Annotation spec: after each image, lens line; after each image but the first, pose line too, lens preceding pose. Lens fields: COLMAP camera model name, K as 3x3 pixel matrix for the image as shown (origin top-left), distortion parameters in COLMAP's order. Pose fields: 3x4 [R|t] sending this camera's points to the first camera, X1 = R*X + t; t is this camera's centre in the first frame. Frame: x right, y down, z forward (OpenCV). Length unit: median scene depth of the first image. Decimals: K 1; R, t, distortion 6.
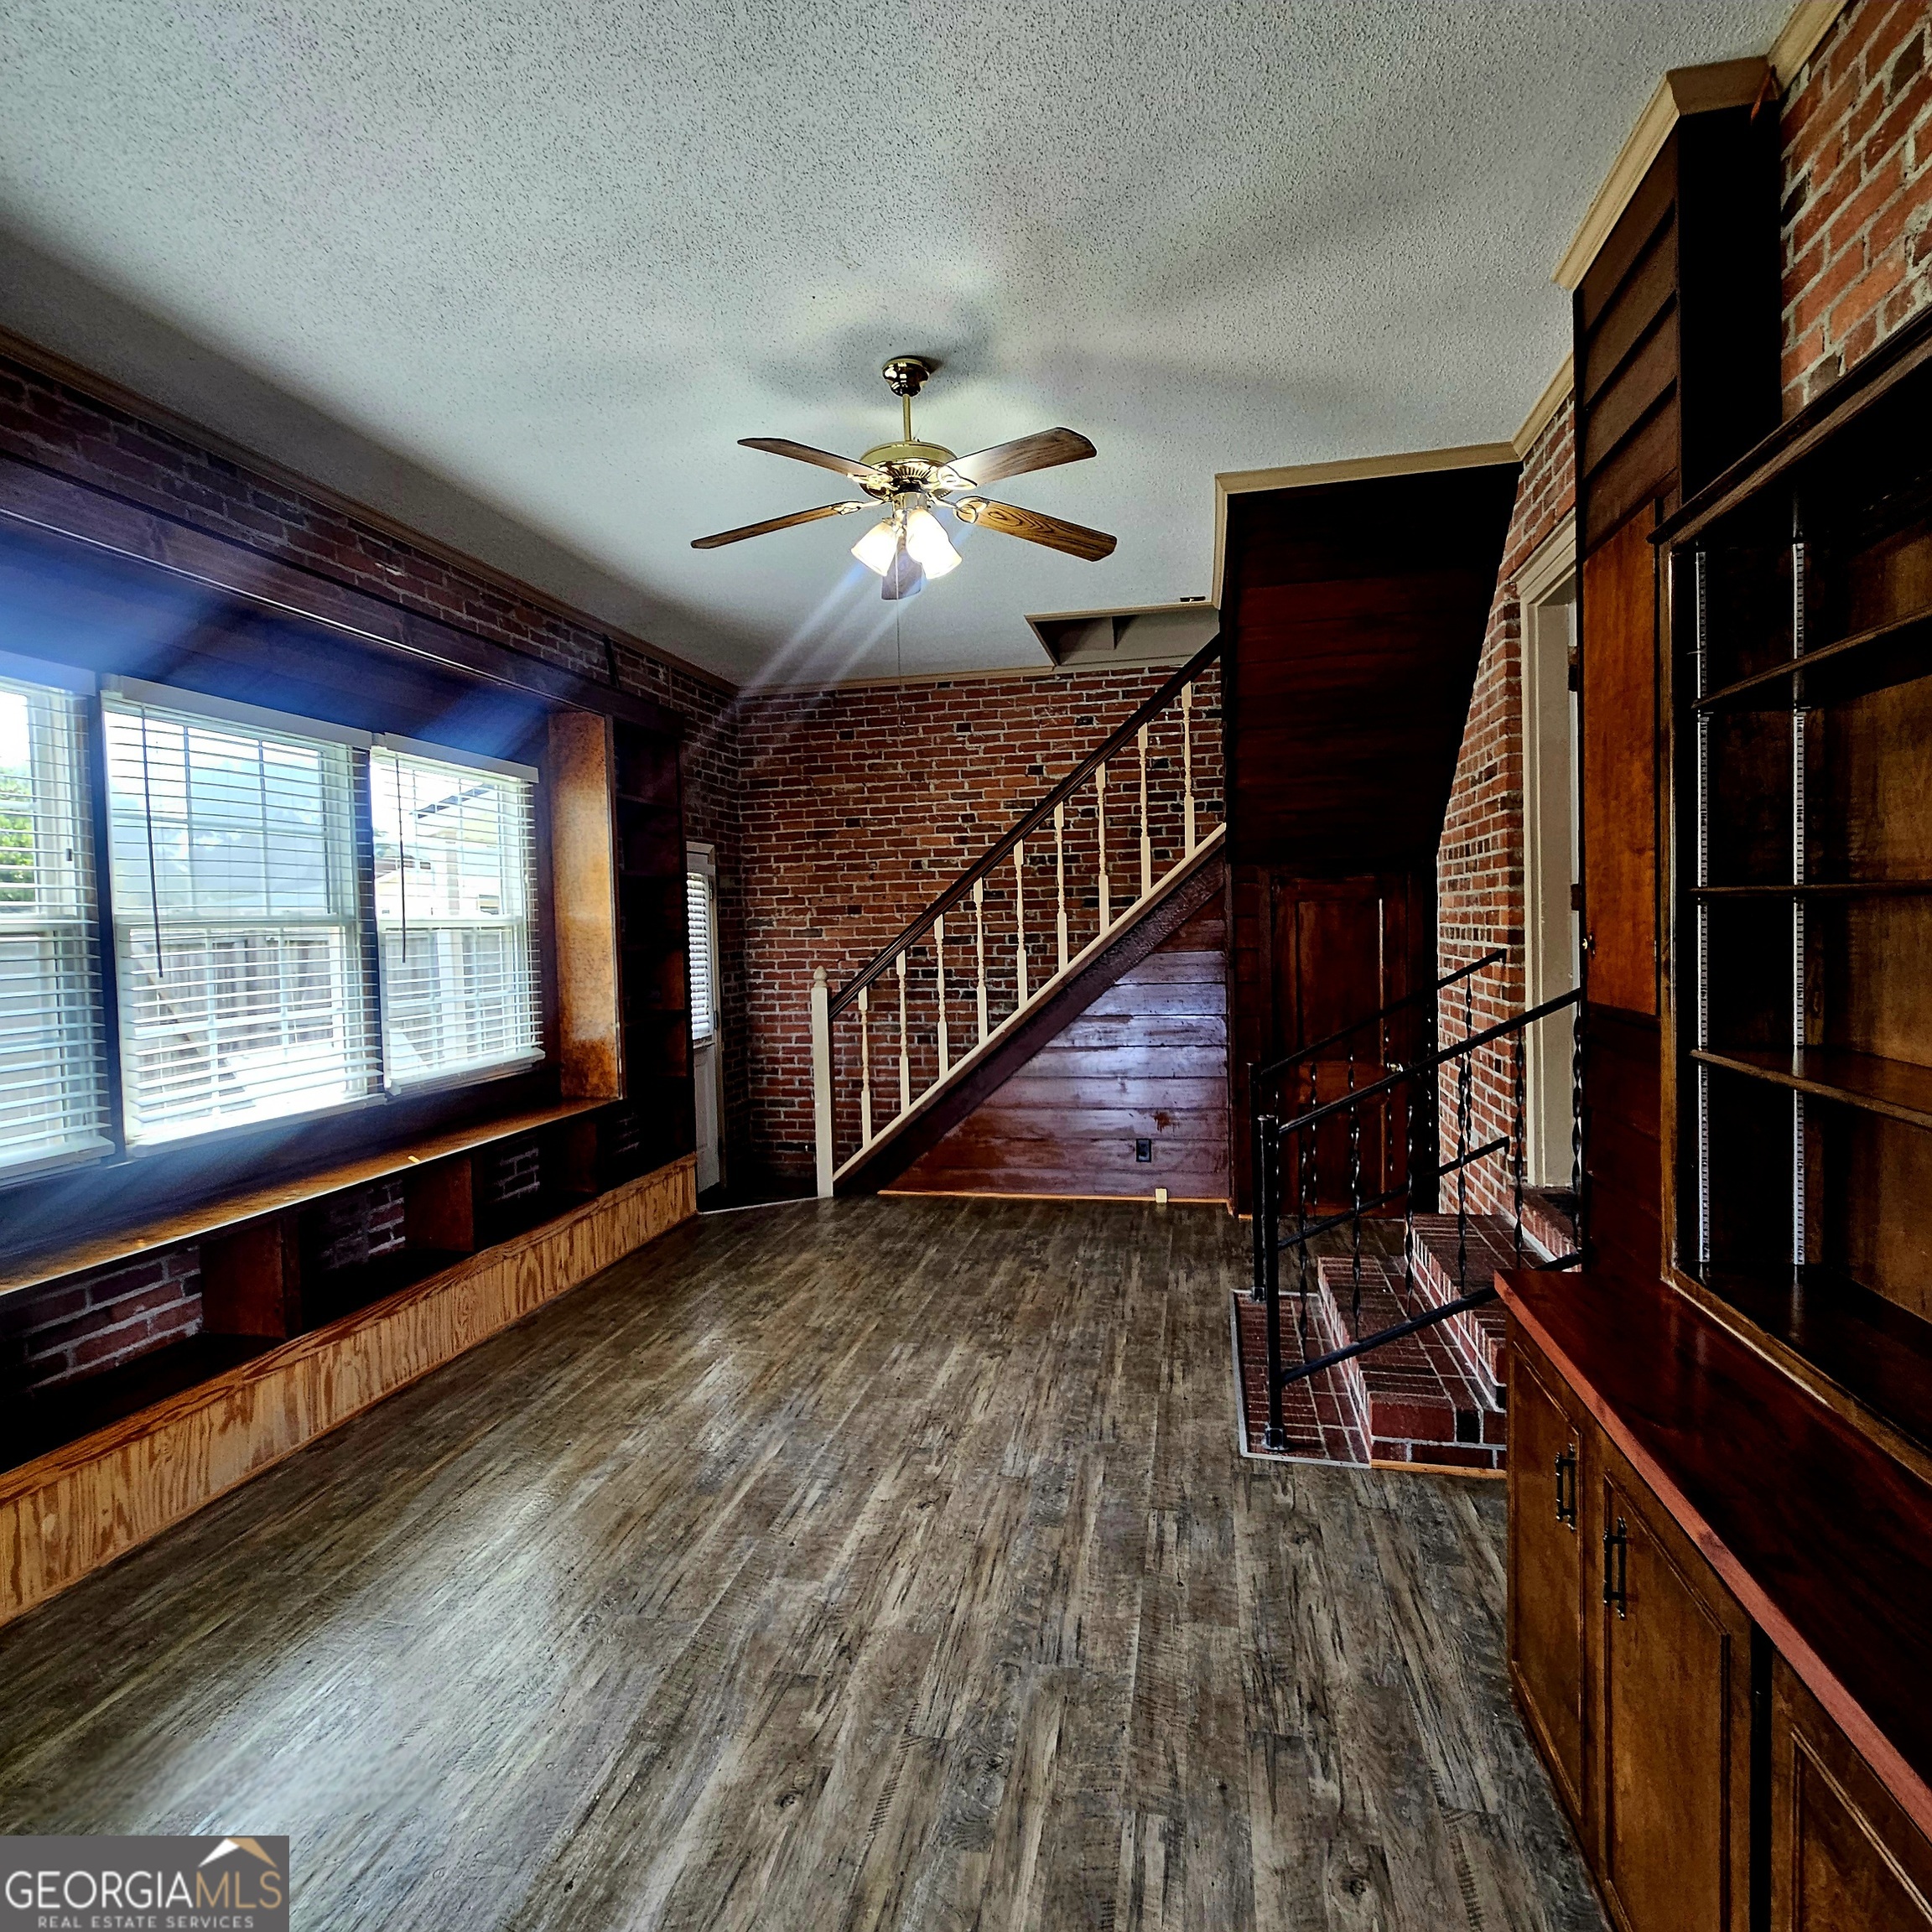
lens RADIAL K [[1051.6, 0, 974.0], [0, 1051.6, 958.4], [0, 0, 1]] dist [-0.000776, 0.001587]
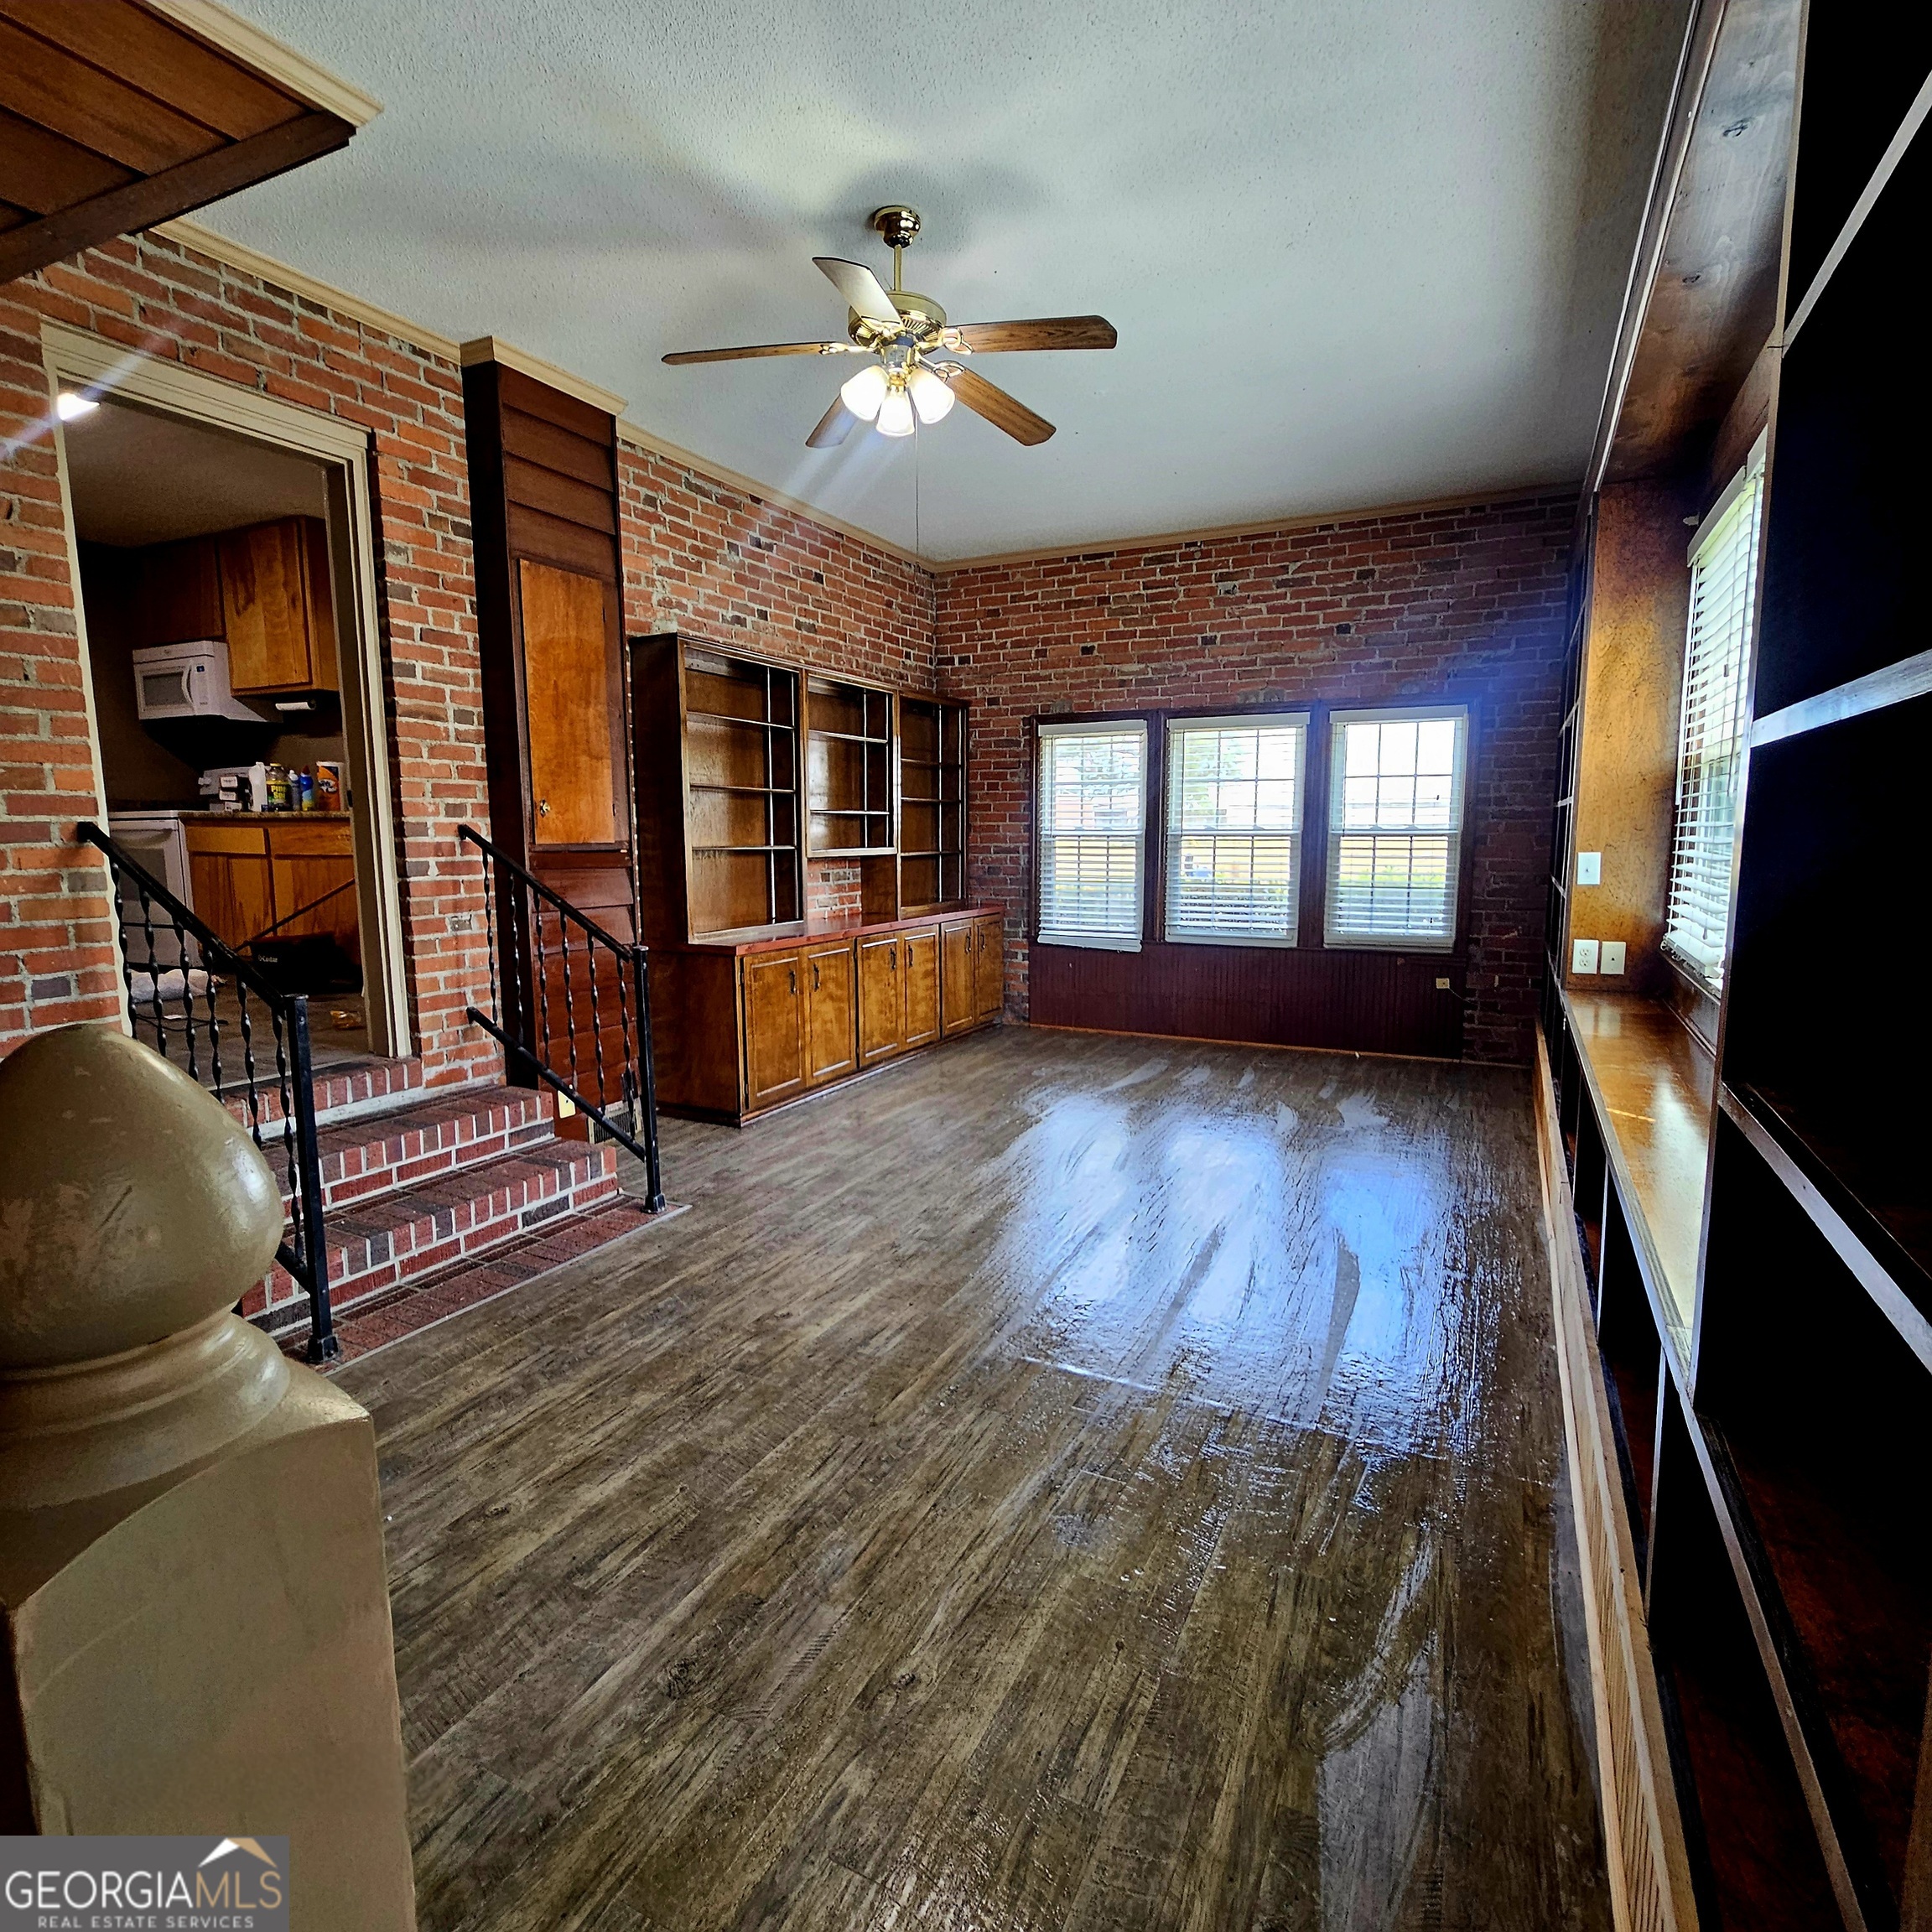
lens RADIAL K [[1051.6, 0, 969.1], [0, 1051.6, 962.3], [0, 0, 1]] dist [-0.000776, 0.001587]
pose [[-0.966141, -0.003735, 0.257988, -0.348568], [0.037731, 0.987100, 0.155593, -0.004473], [-0.255241, 0.160059, -0.953537, 1.821696]]
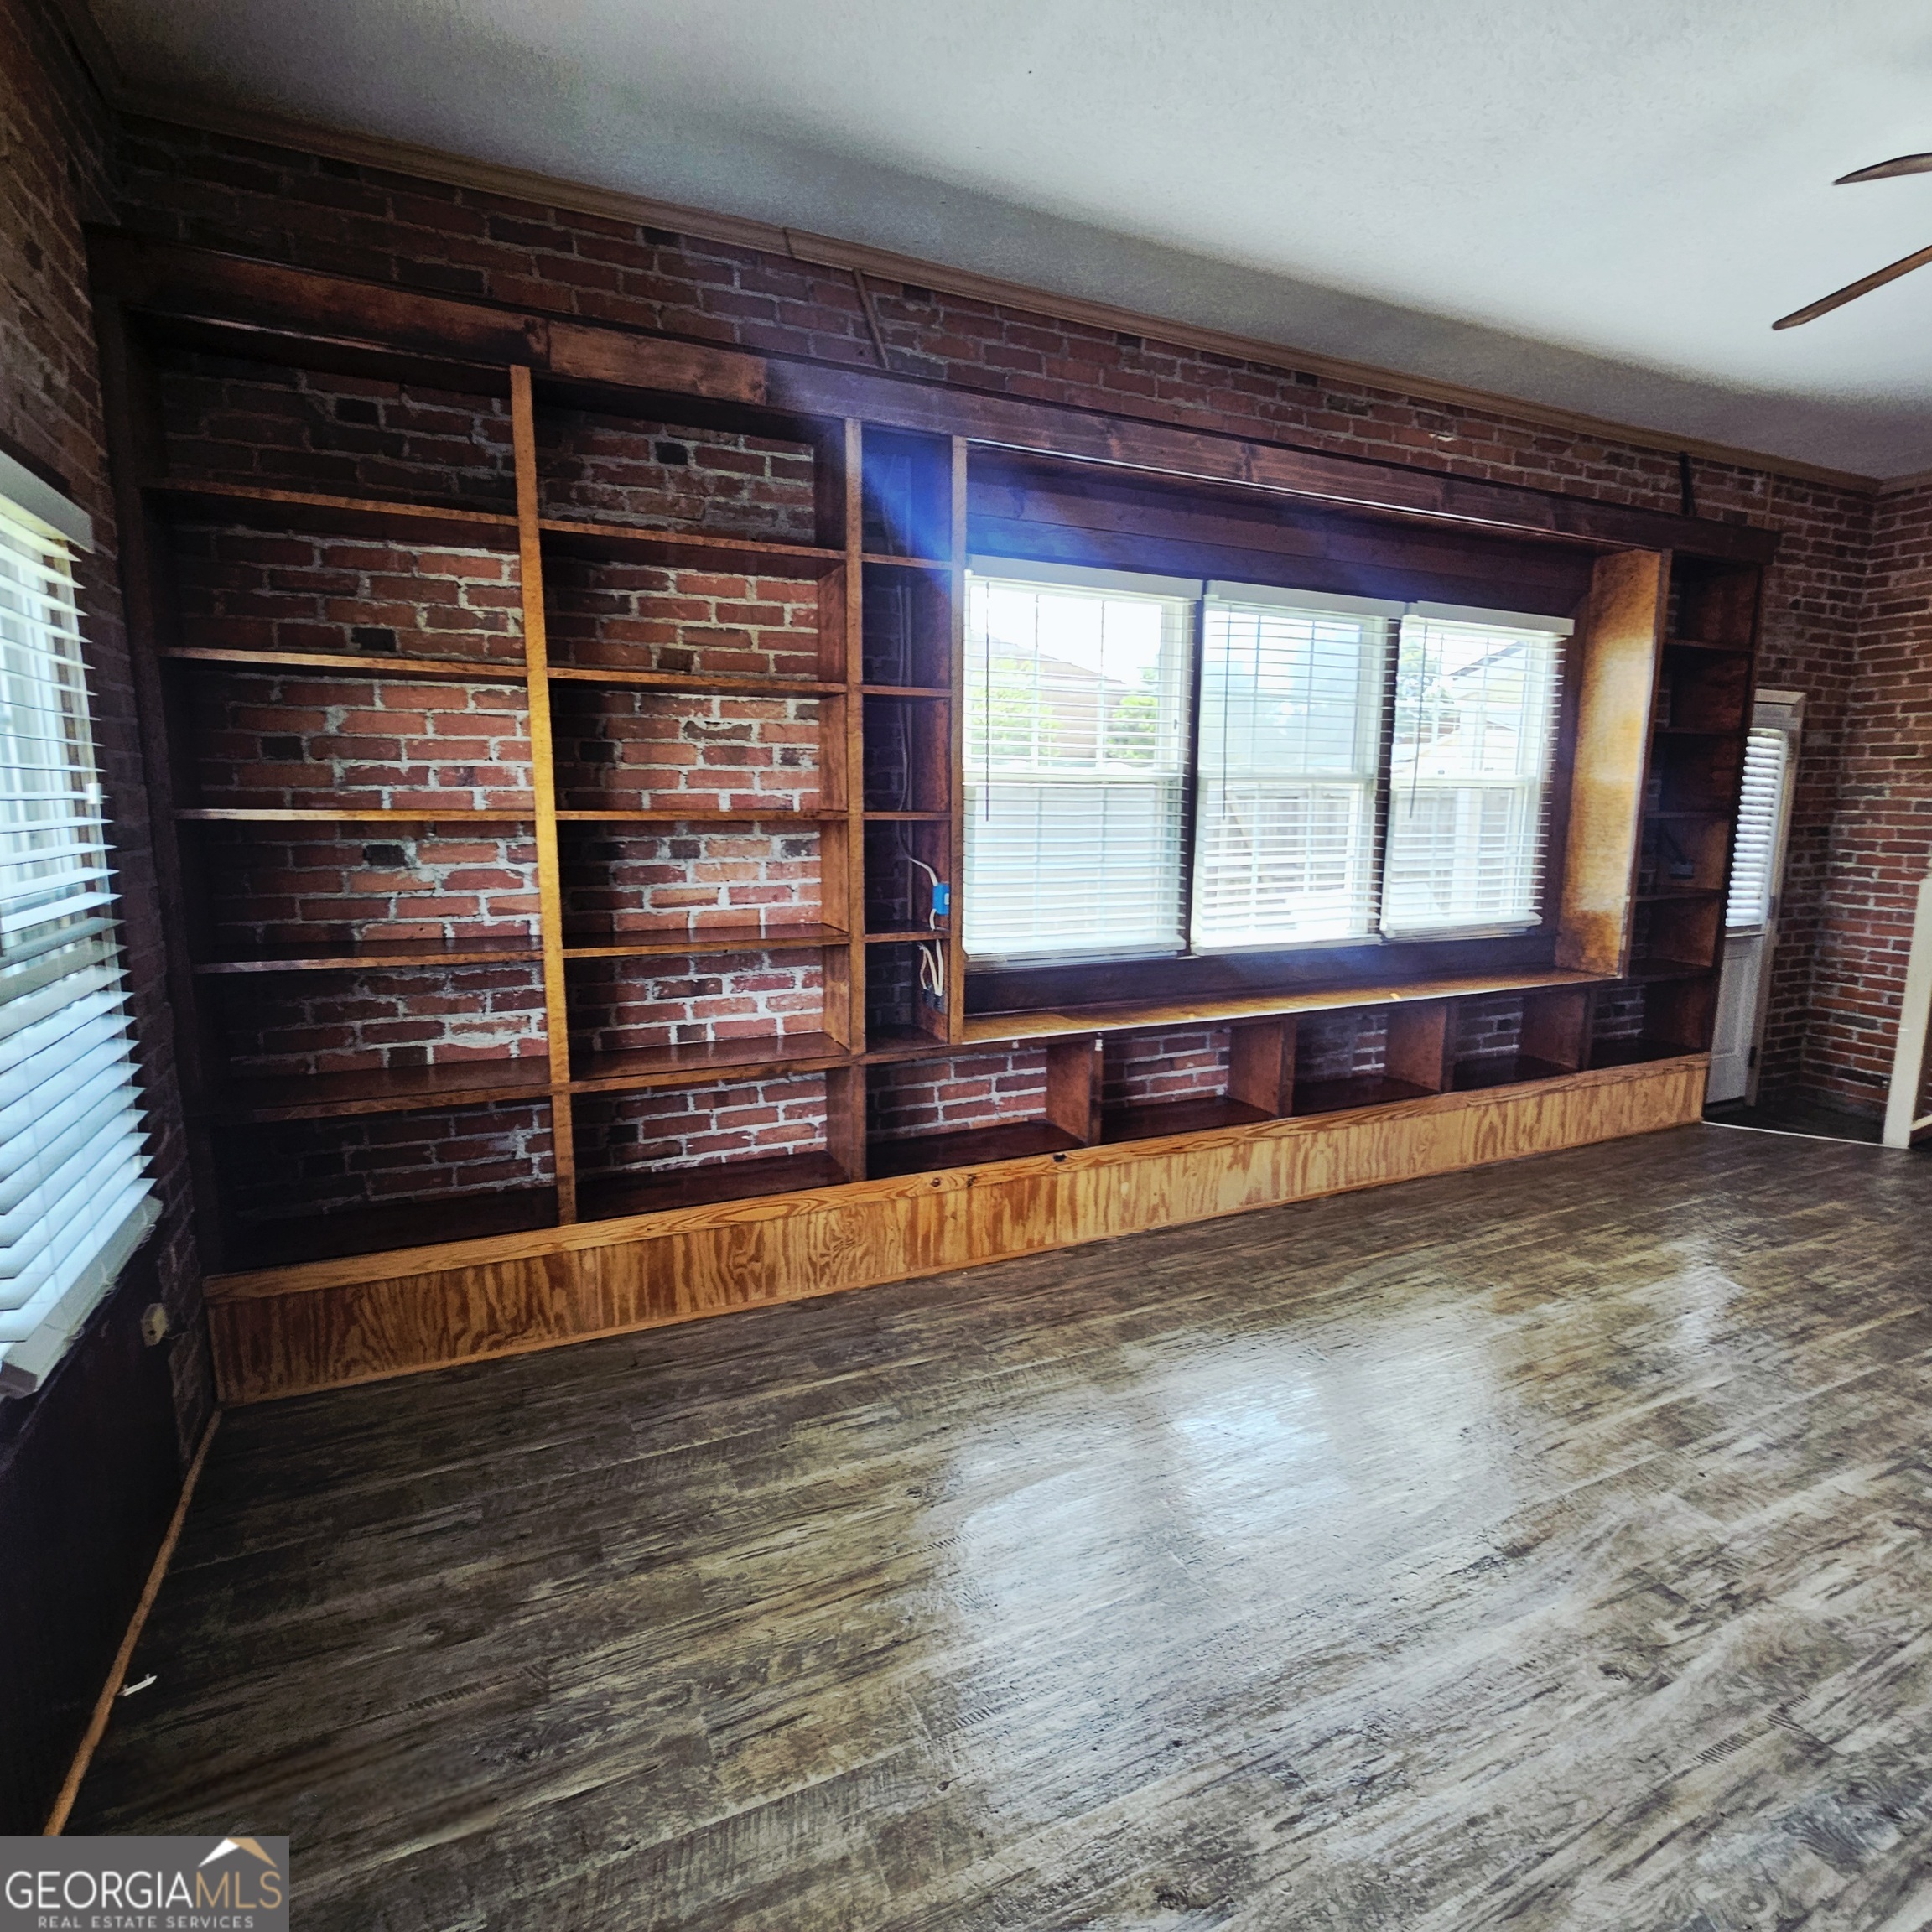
lens RADIAL K [[1051.6, 0, 961.2], [0, 1051.6, 963.5], [0, 0, 1]] dist [-0.000776, 0.001587]
pose [[0.593805, 0.158561, -0.788831, 0.074842], [-0.049972, 0.985765, 0.160528, 0.000681], [0.803055, -0.055903, 0.593276, -0.032157]]
